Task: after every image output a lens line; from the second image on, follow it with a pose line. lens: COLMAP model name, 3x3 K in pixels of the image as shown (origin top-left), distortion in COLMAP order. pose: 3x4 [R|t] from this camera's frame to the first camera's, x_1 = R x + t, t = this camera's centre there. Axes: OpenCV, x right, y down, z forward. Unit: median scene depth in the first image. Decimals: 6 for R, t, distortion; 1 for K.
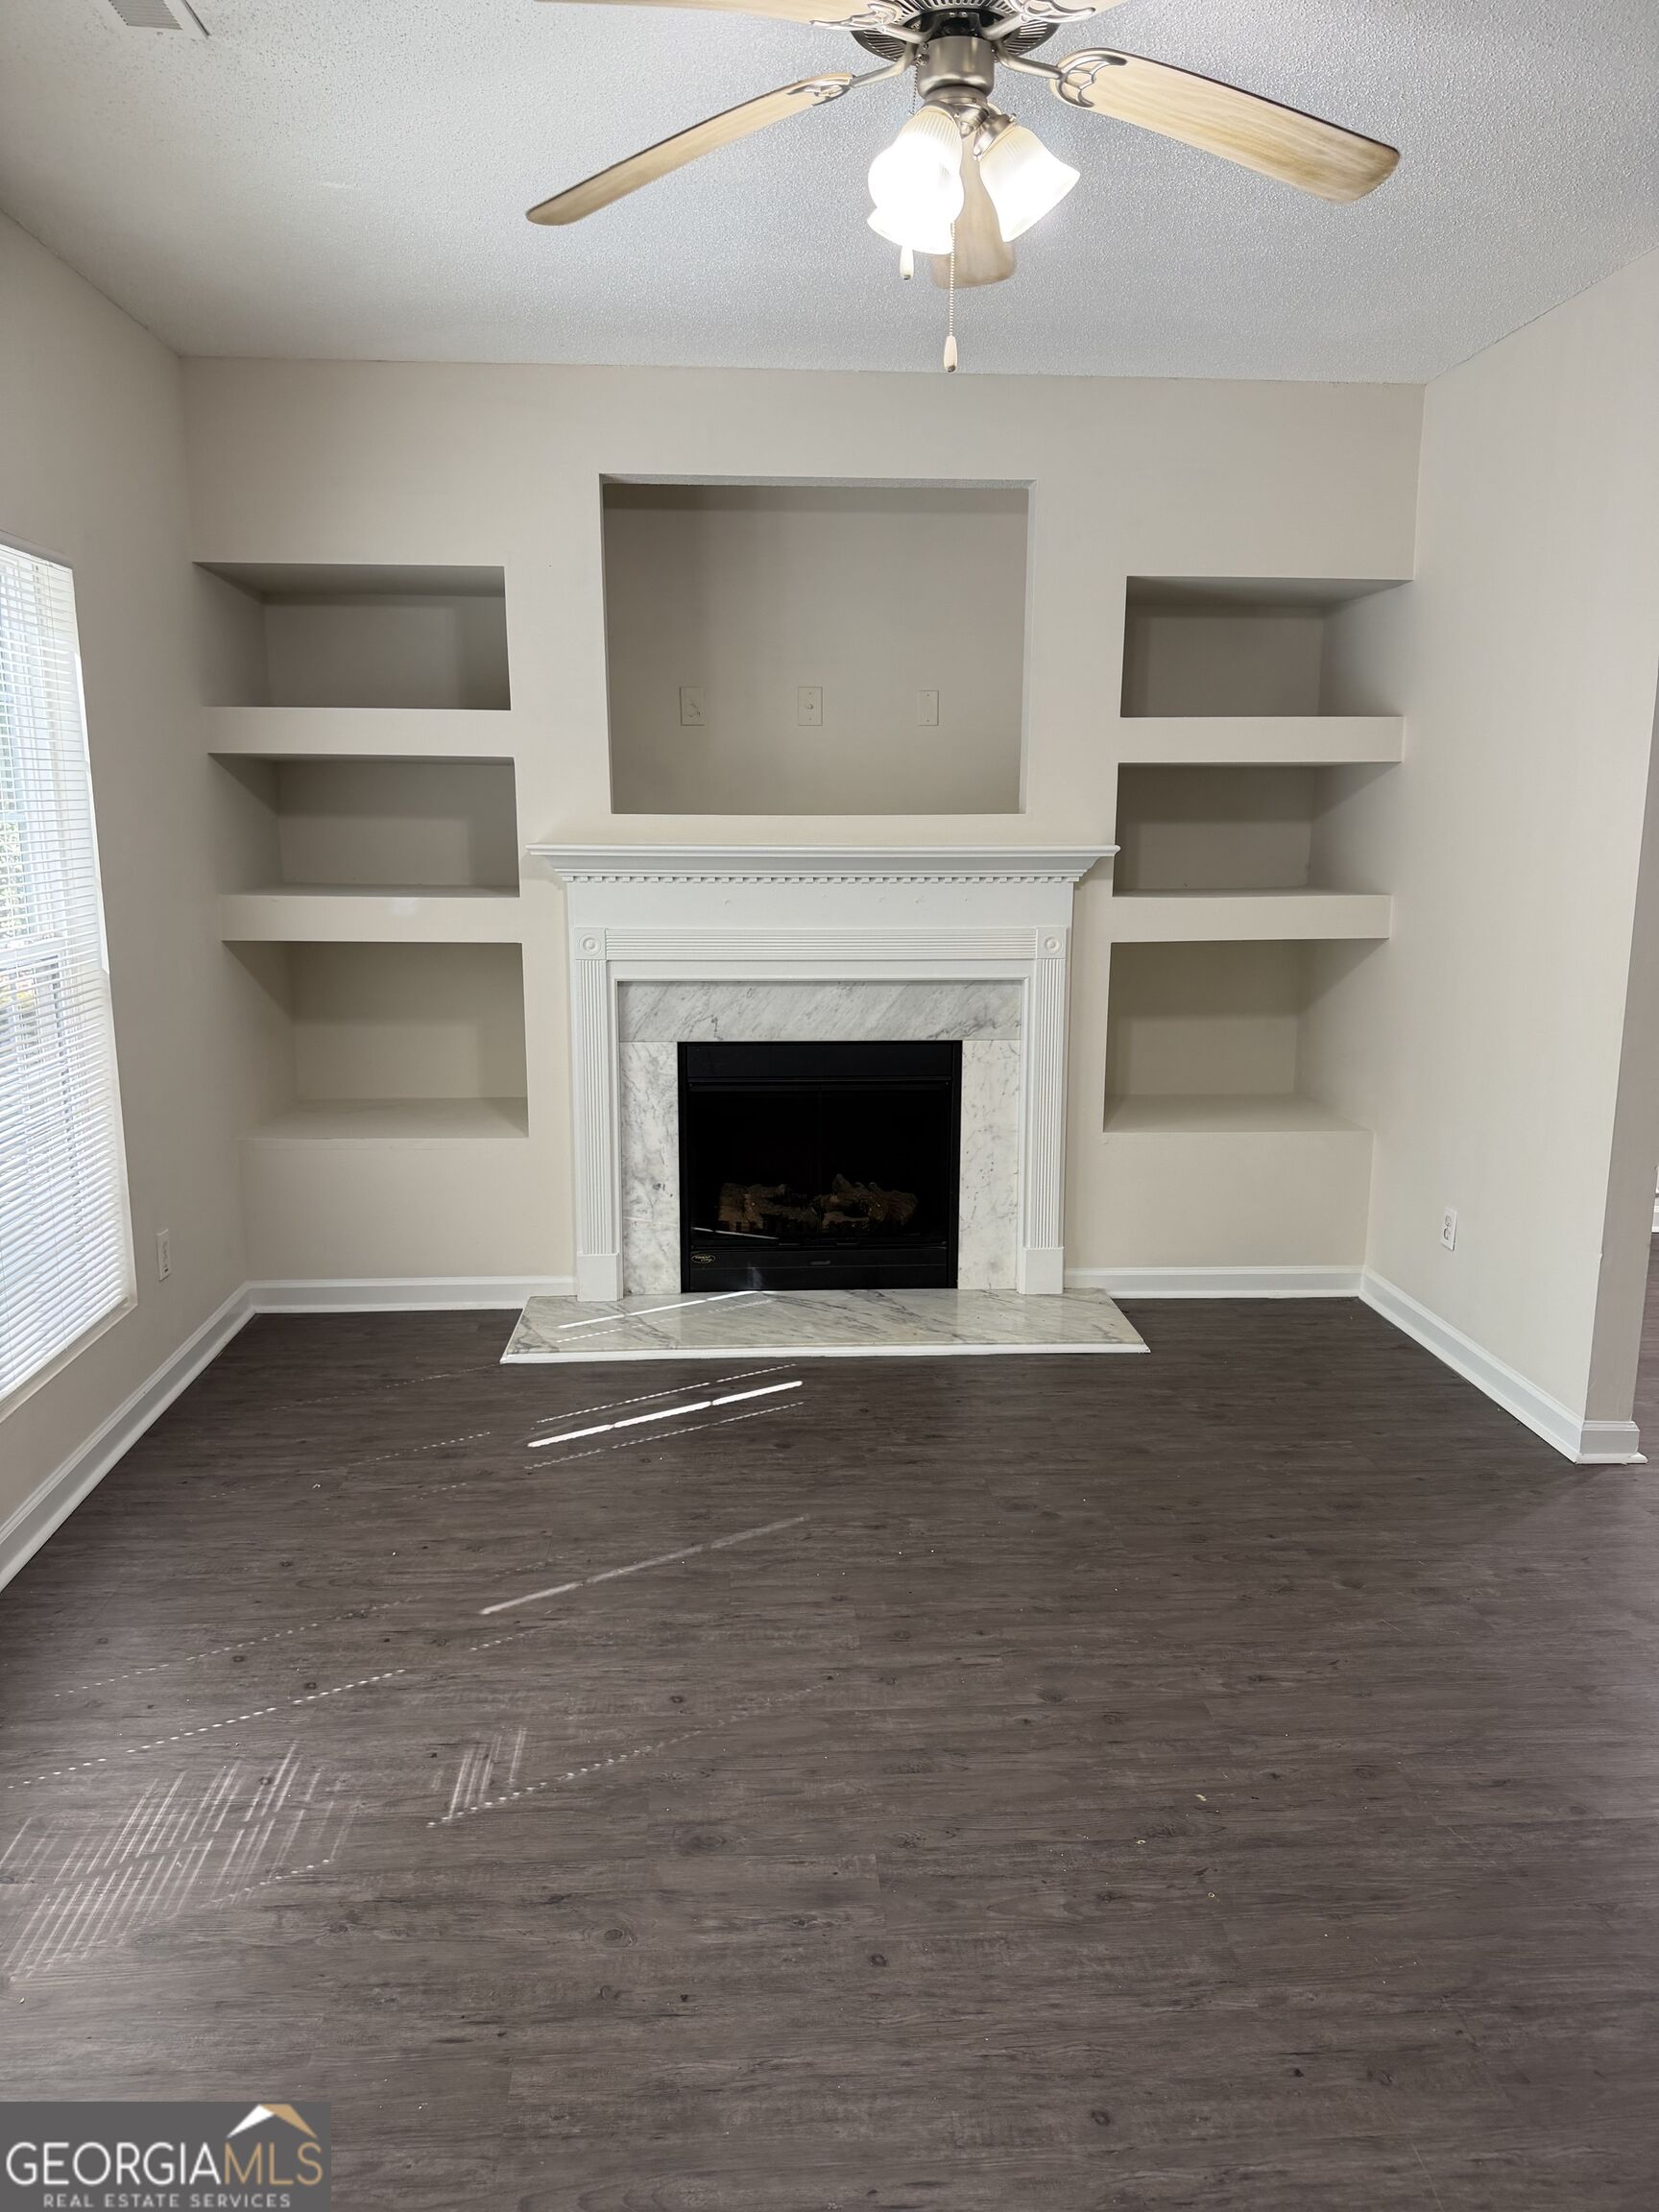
lens RADIAL K [[1551.1, 0, 821.5], [0, 1551.1, 1113.3], [0, 0, 1]] dist [0.189452, -0.425425]
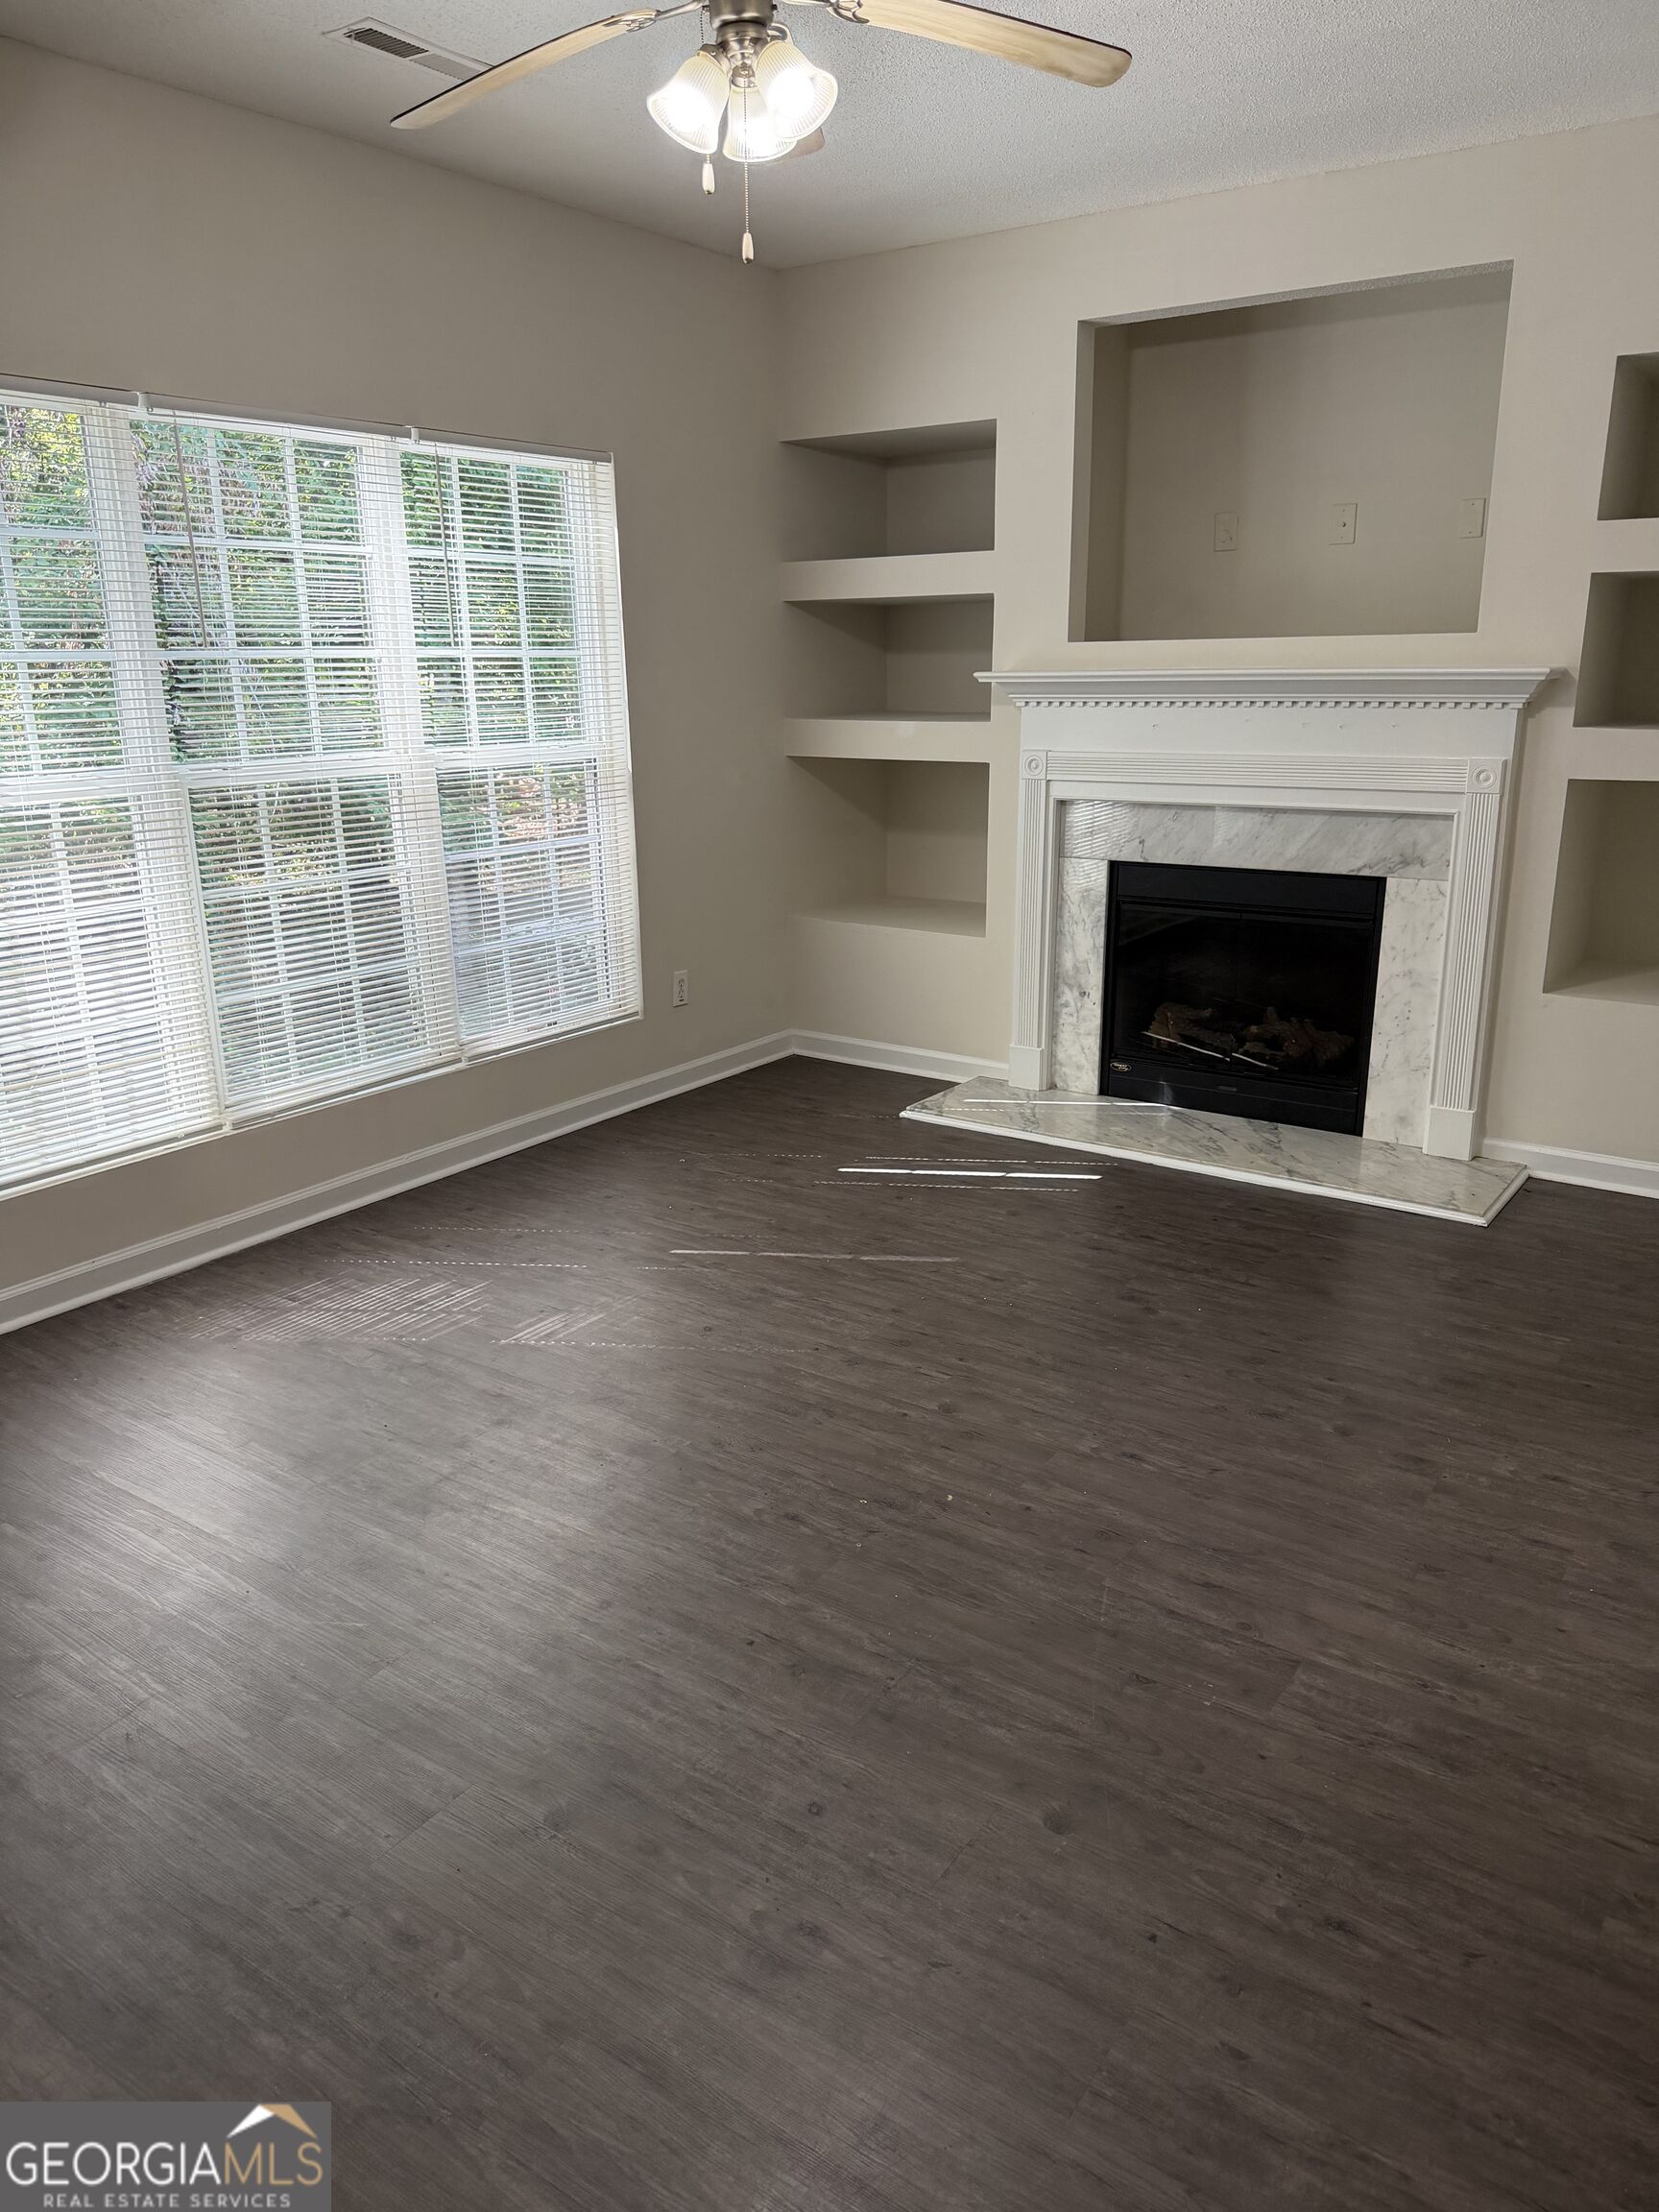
lens RADIAL K [[1551.1, 0, 821.5], [0, 1551.1, 1113.3], [0, 0, 1]] dist [0.189452, -0.425425]
pose [[0.773037, 0.165730, -0.612329, 0.450729], [-0.107829, 0.985552, 0.130615, 0.006500], [0.625129, -0.034944, 0.779739, 0.026265]]
